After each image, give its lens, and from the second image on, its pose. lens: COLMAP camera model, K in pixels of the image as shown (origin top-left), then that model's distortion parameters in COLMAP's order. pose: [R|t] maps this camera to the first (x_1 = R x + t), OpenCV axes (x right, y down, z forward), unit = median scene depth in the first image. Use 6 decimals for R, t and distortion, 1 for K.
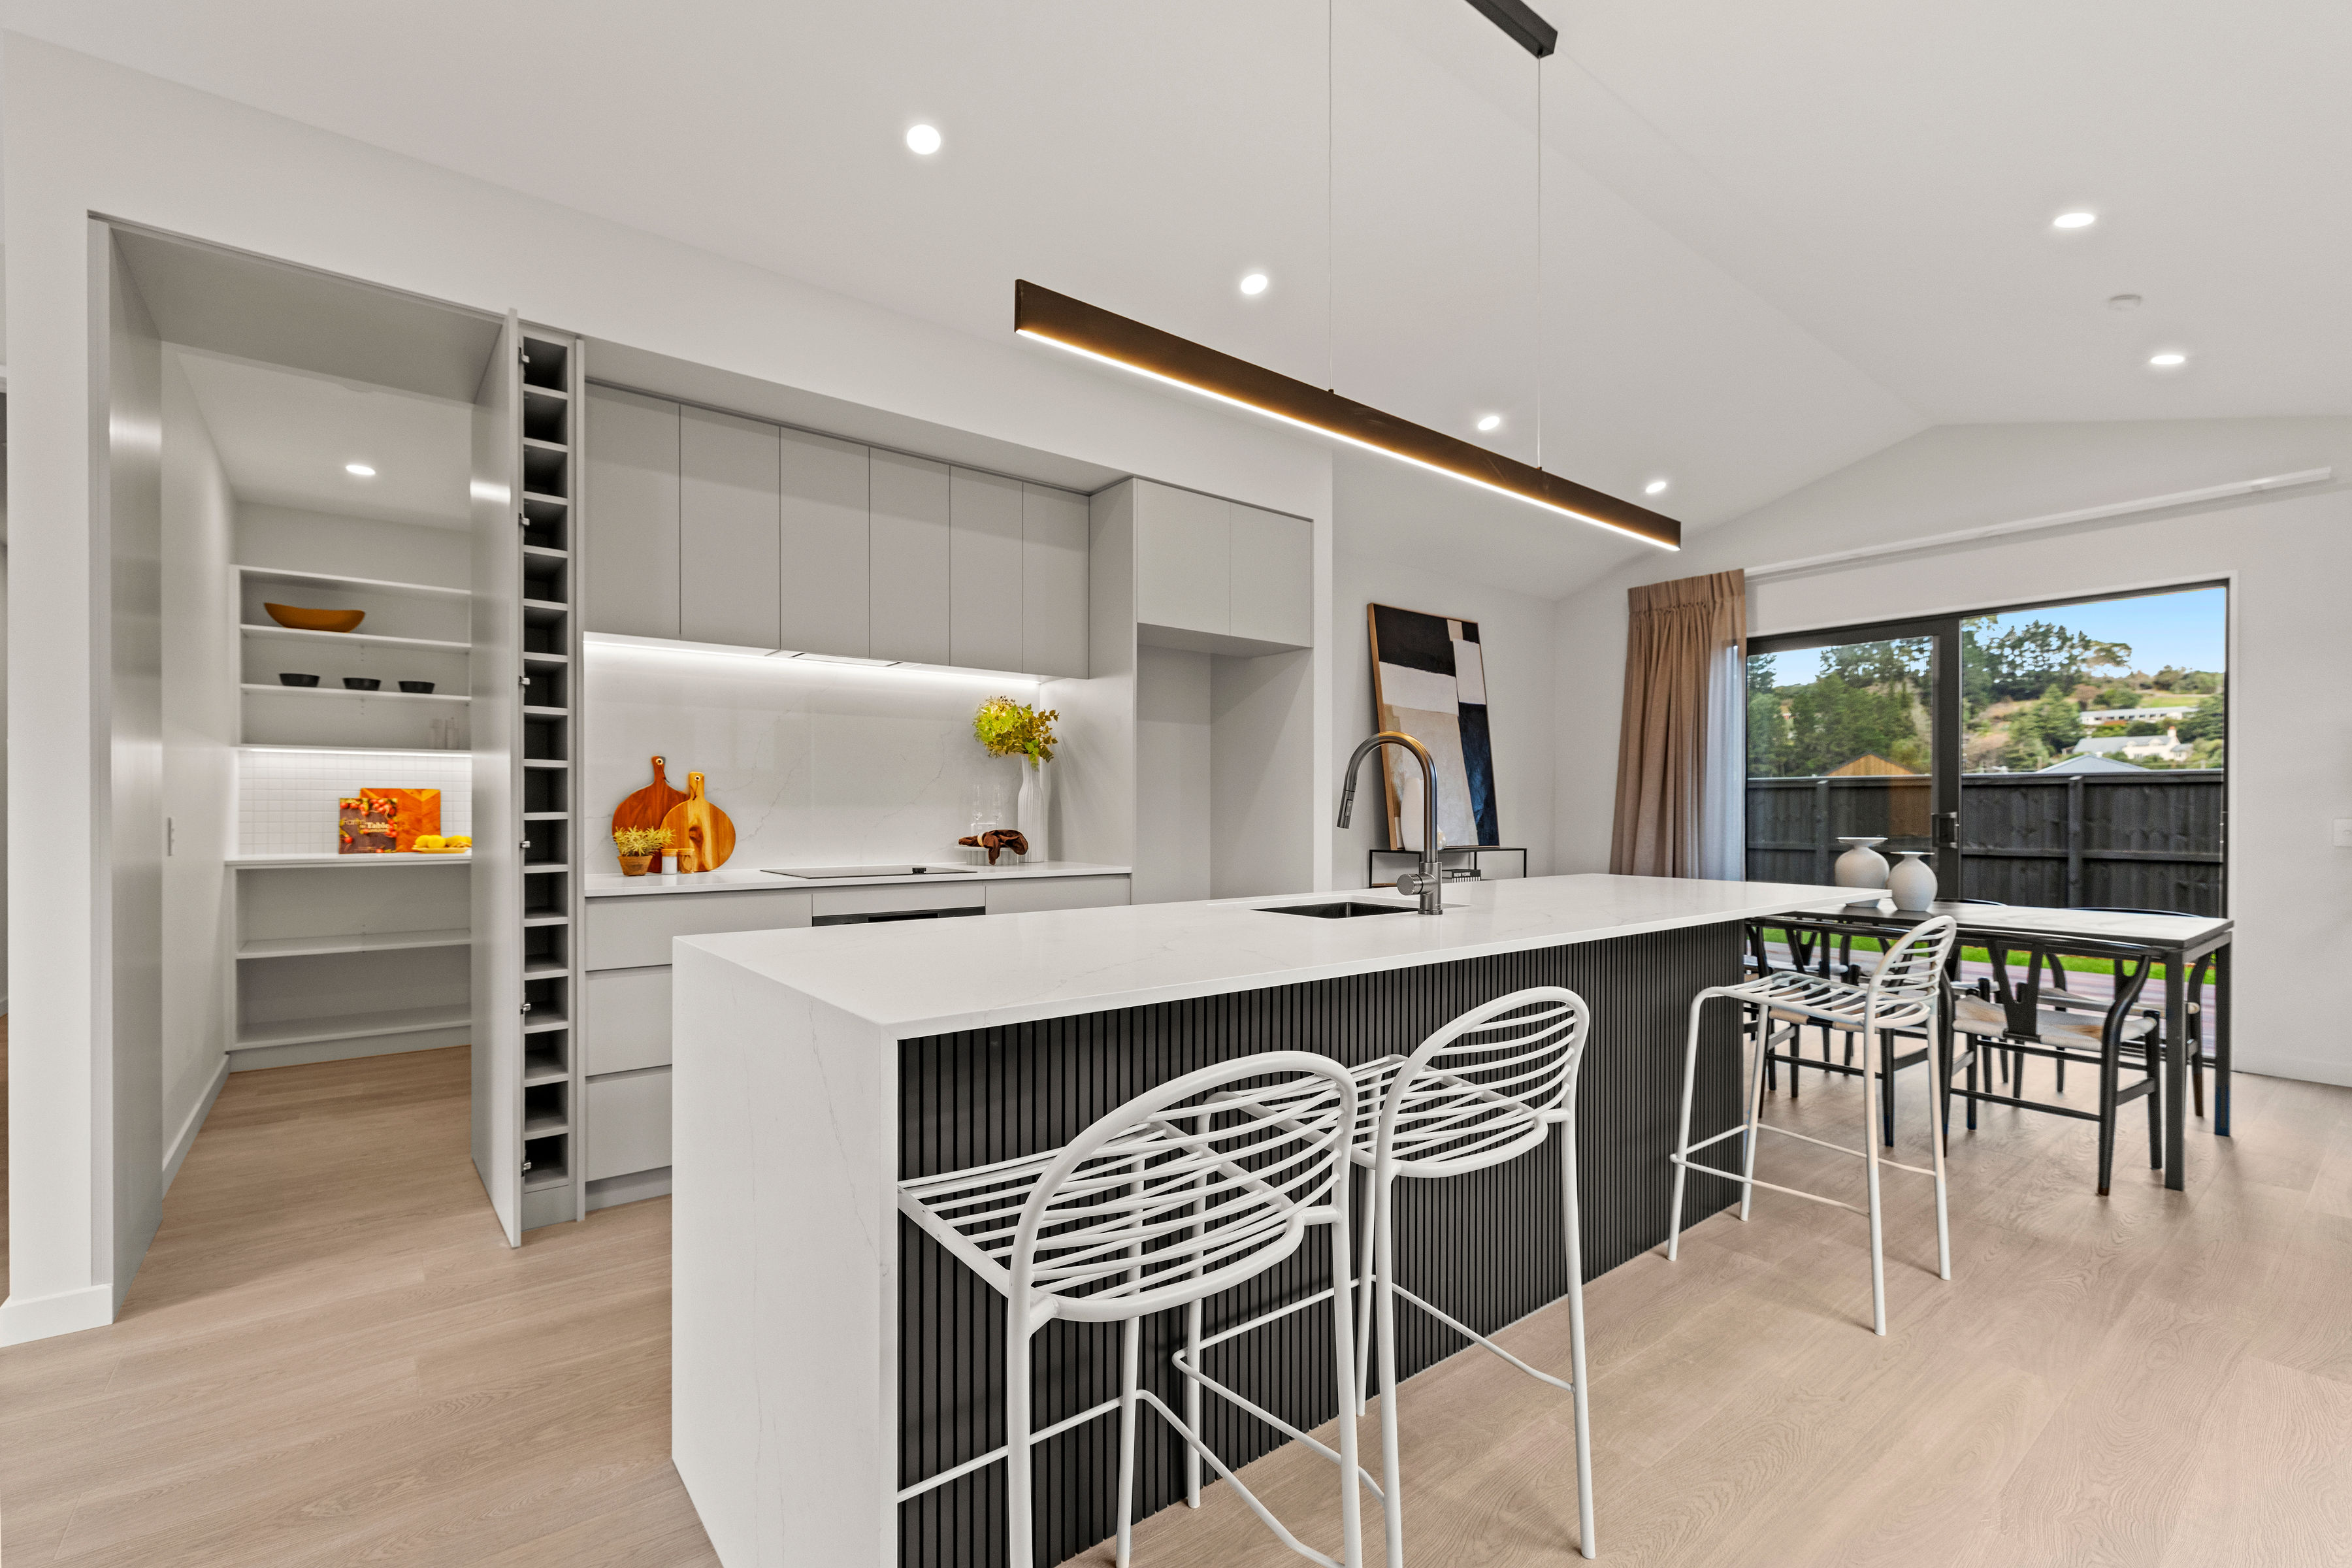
lens RADIAL K [[1018.6, 0, 1178.9], [0, 1018.6, 858.4], [0, 0, 1]] dist [-0.000513, 0.000068]
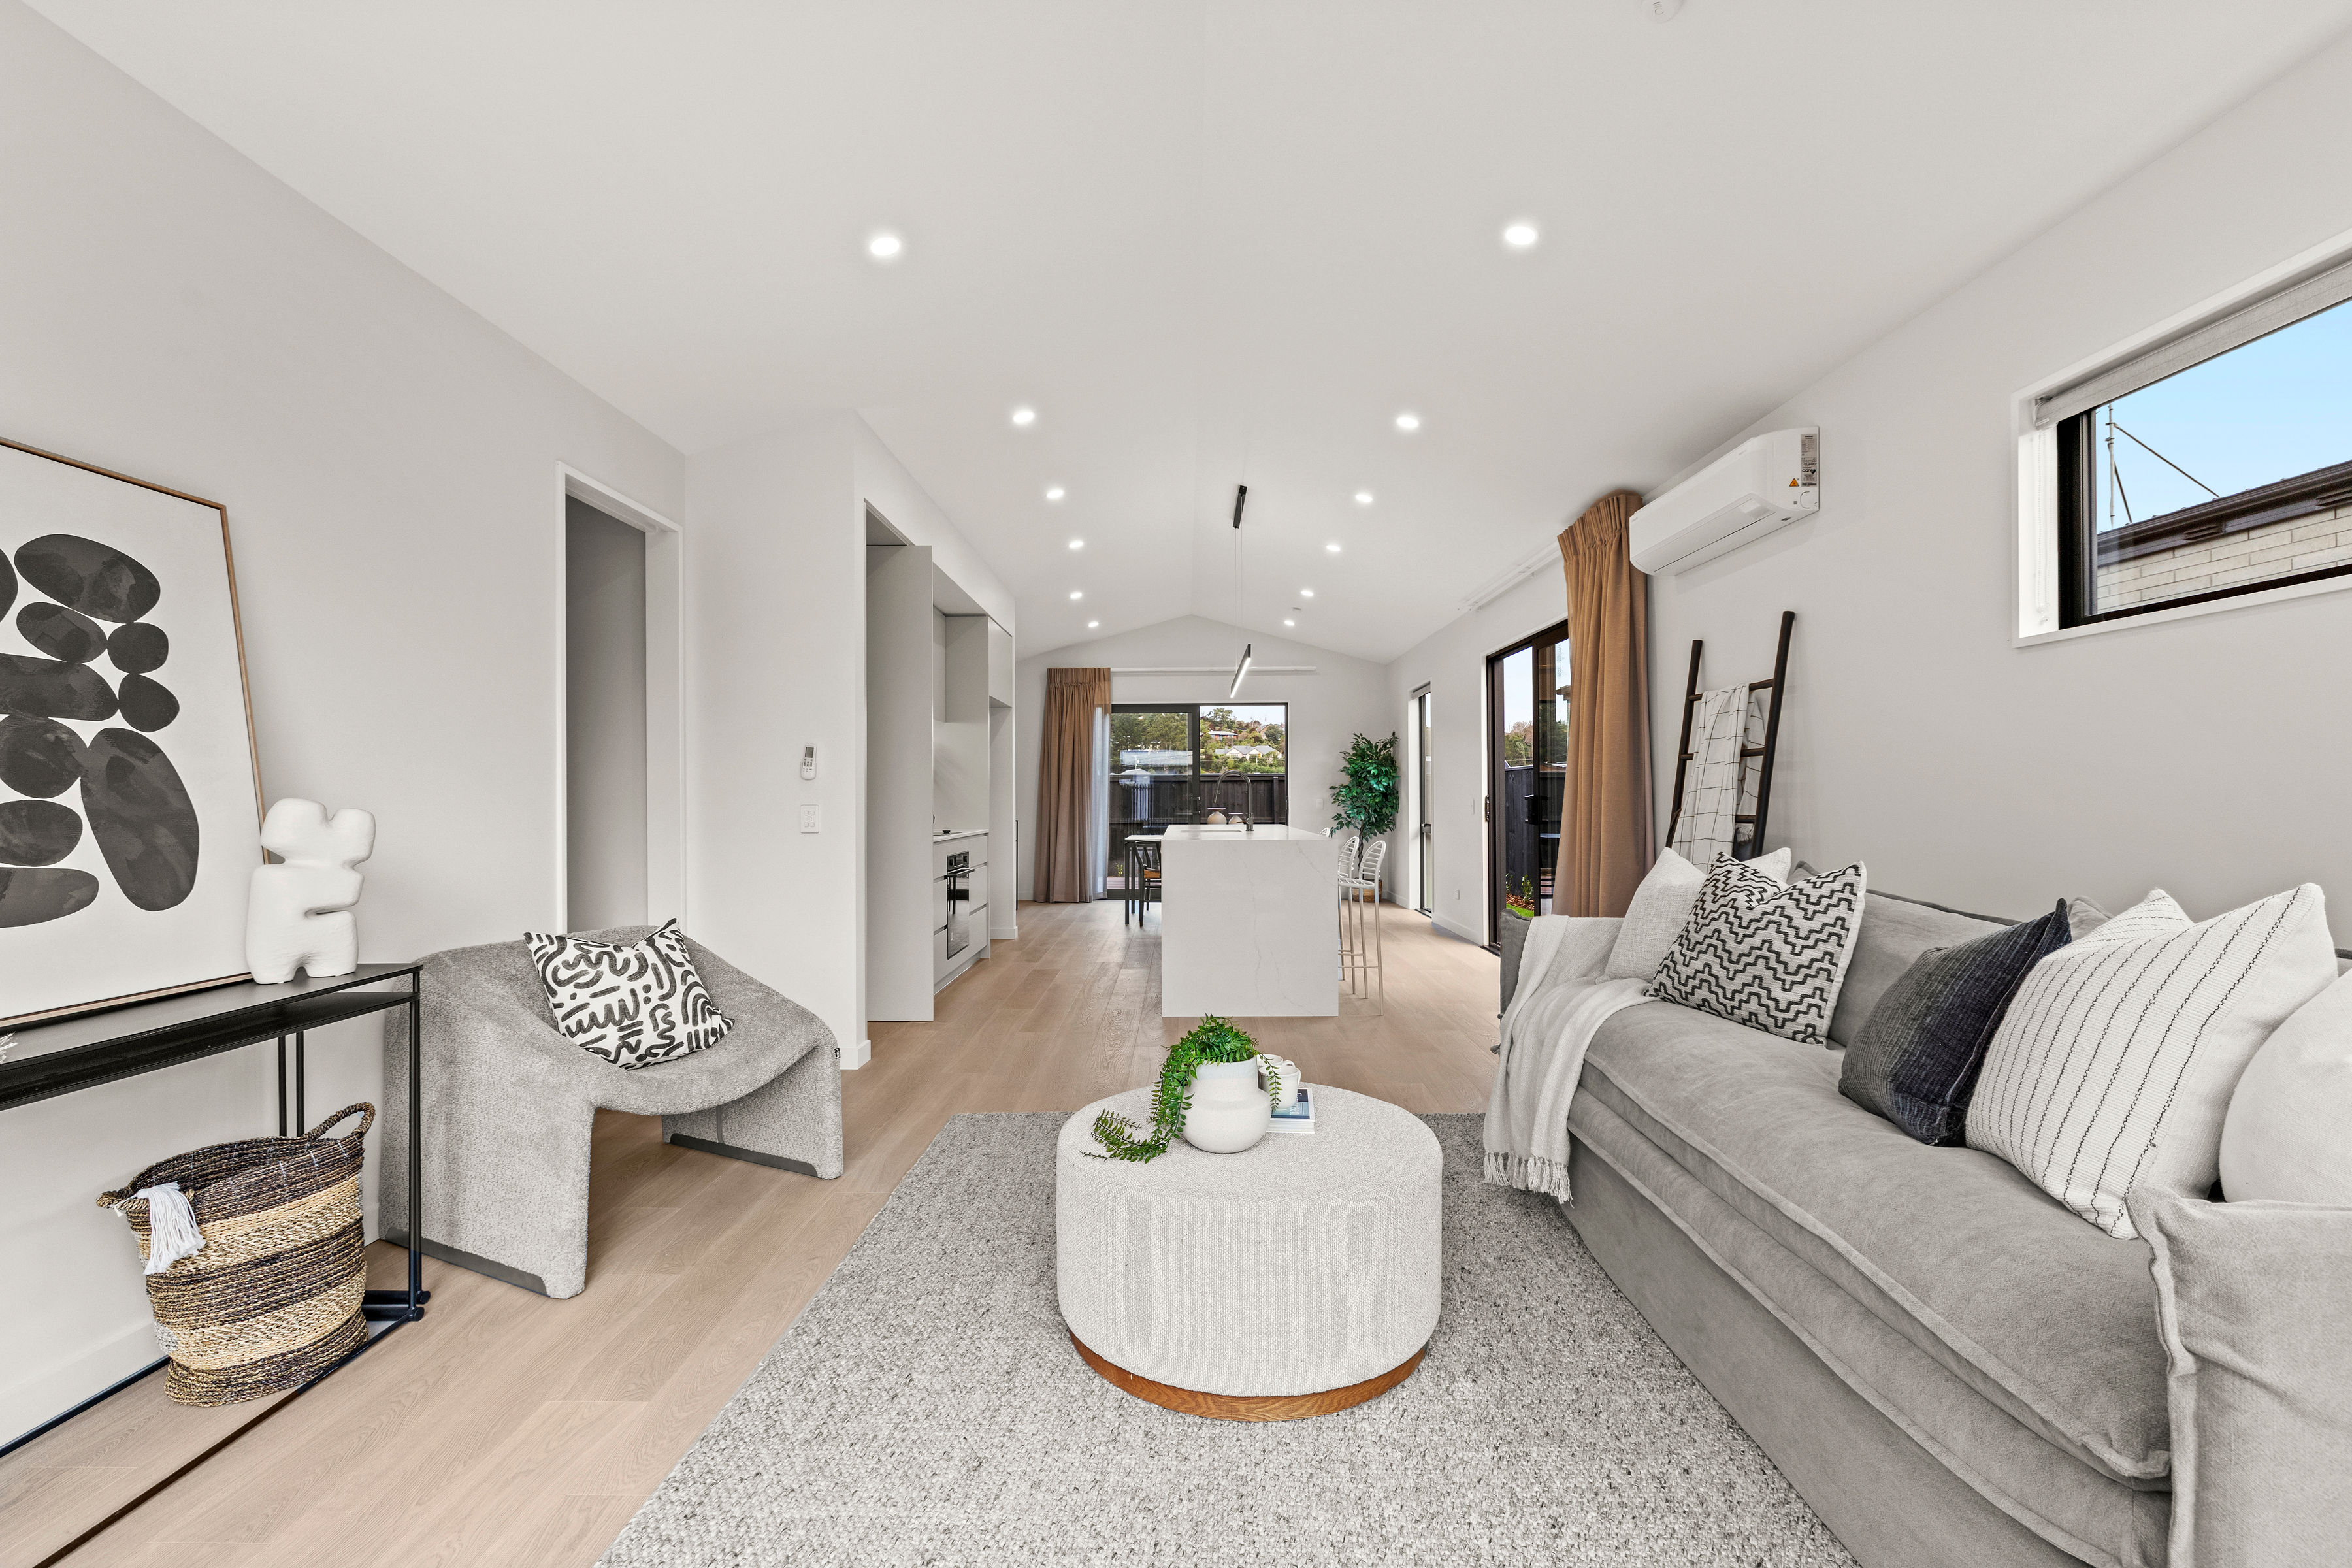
lens RADIAL K [[1020.8, 0, 1163.8], [0, 1020.8, 785.3], [0, 0, 1]] dist [0.000890, 0.000556]
pose [[0.640127, 0.004427, 0.768256, -0.935318], [0.039593, 0.998465, -0.038743, 0.010669], [-0.767248, 0.055218, 0.638969, -0.298906]]
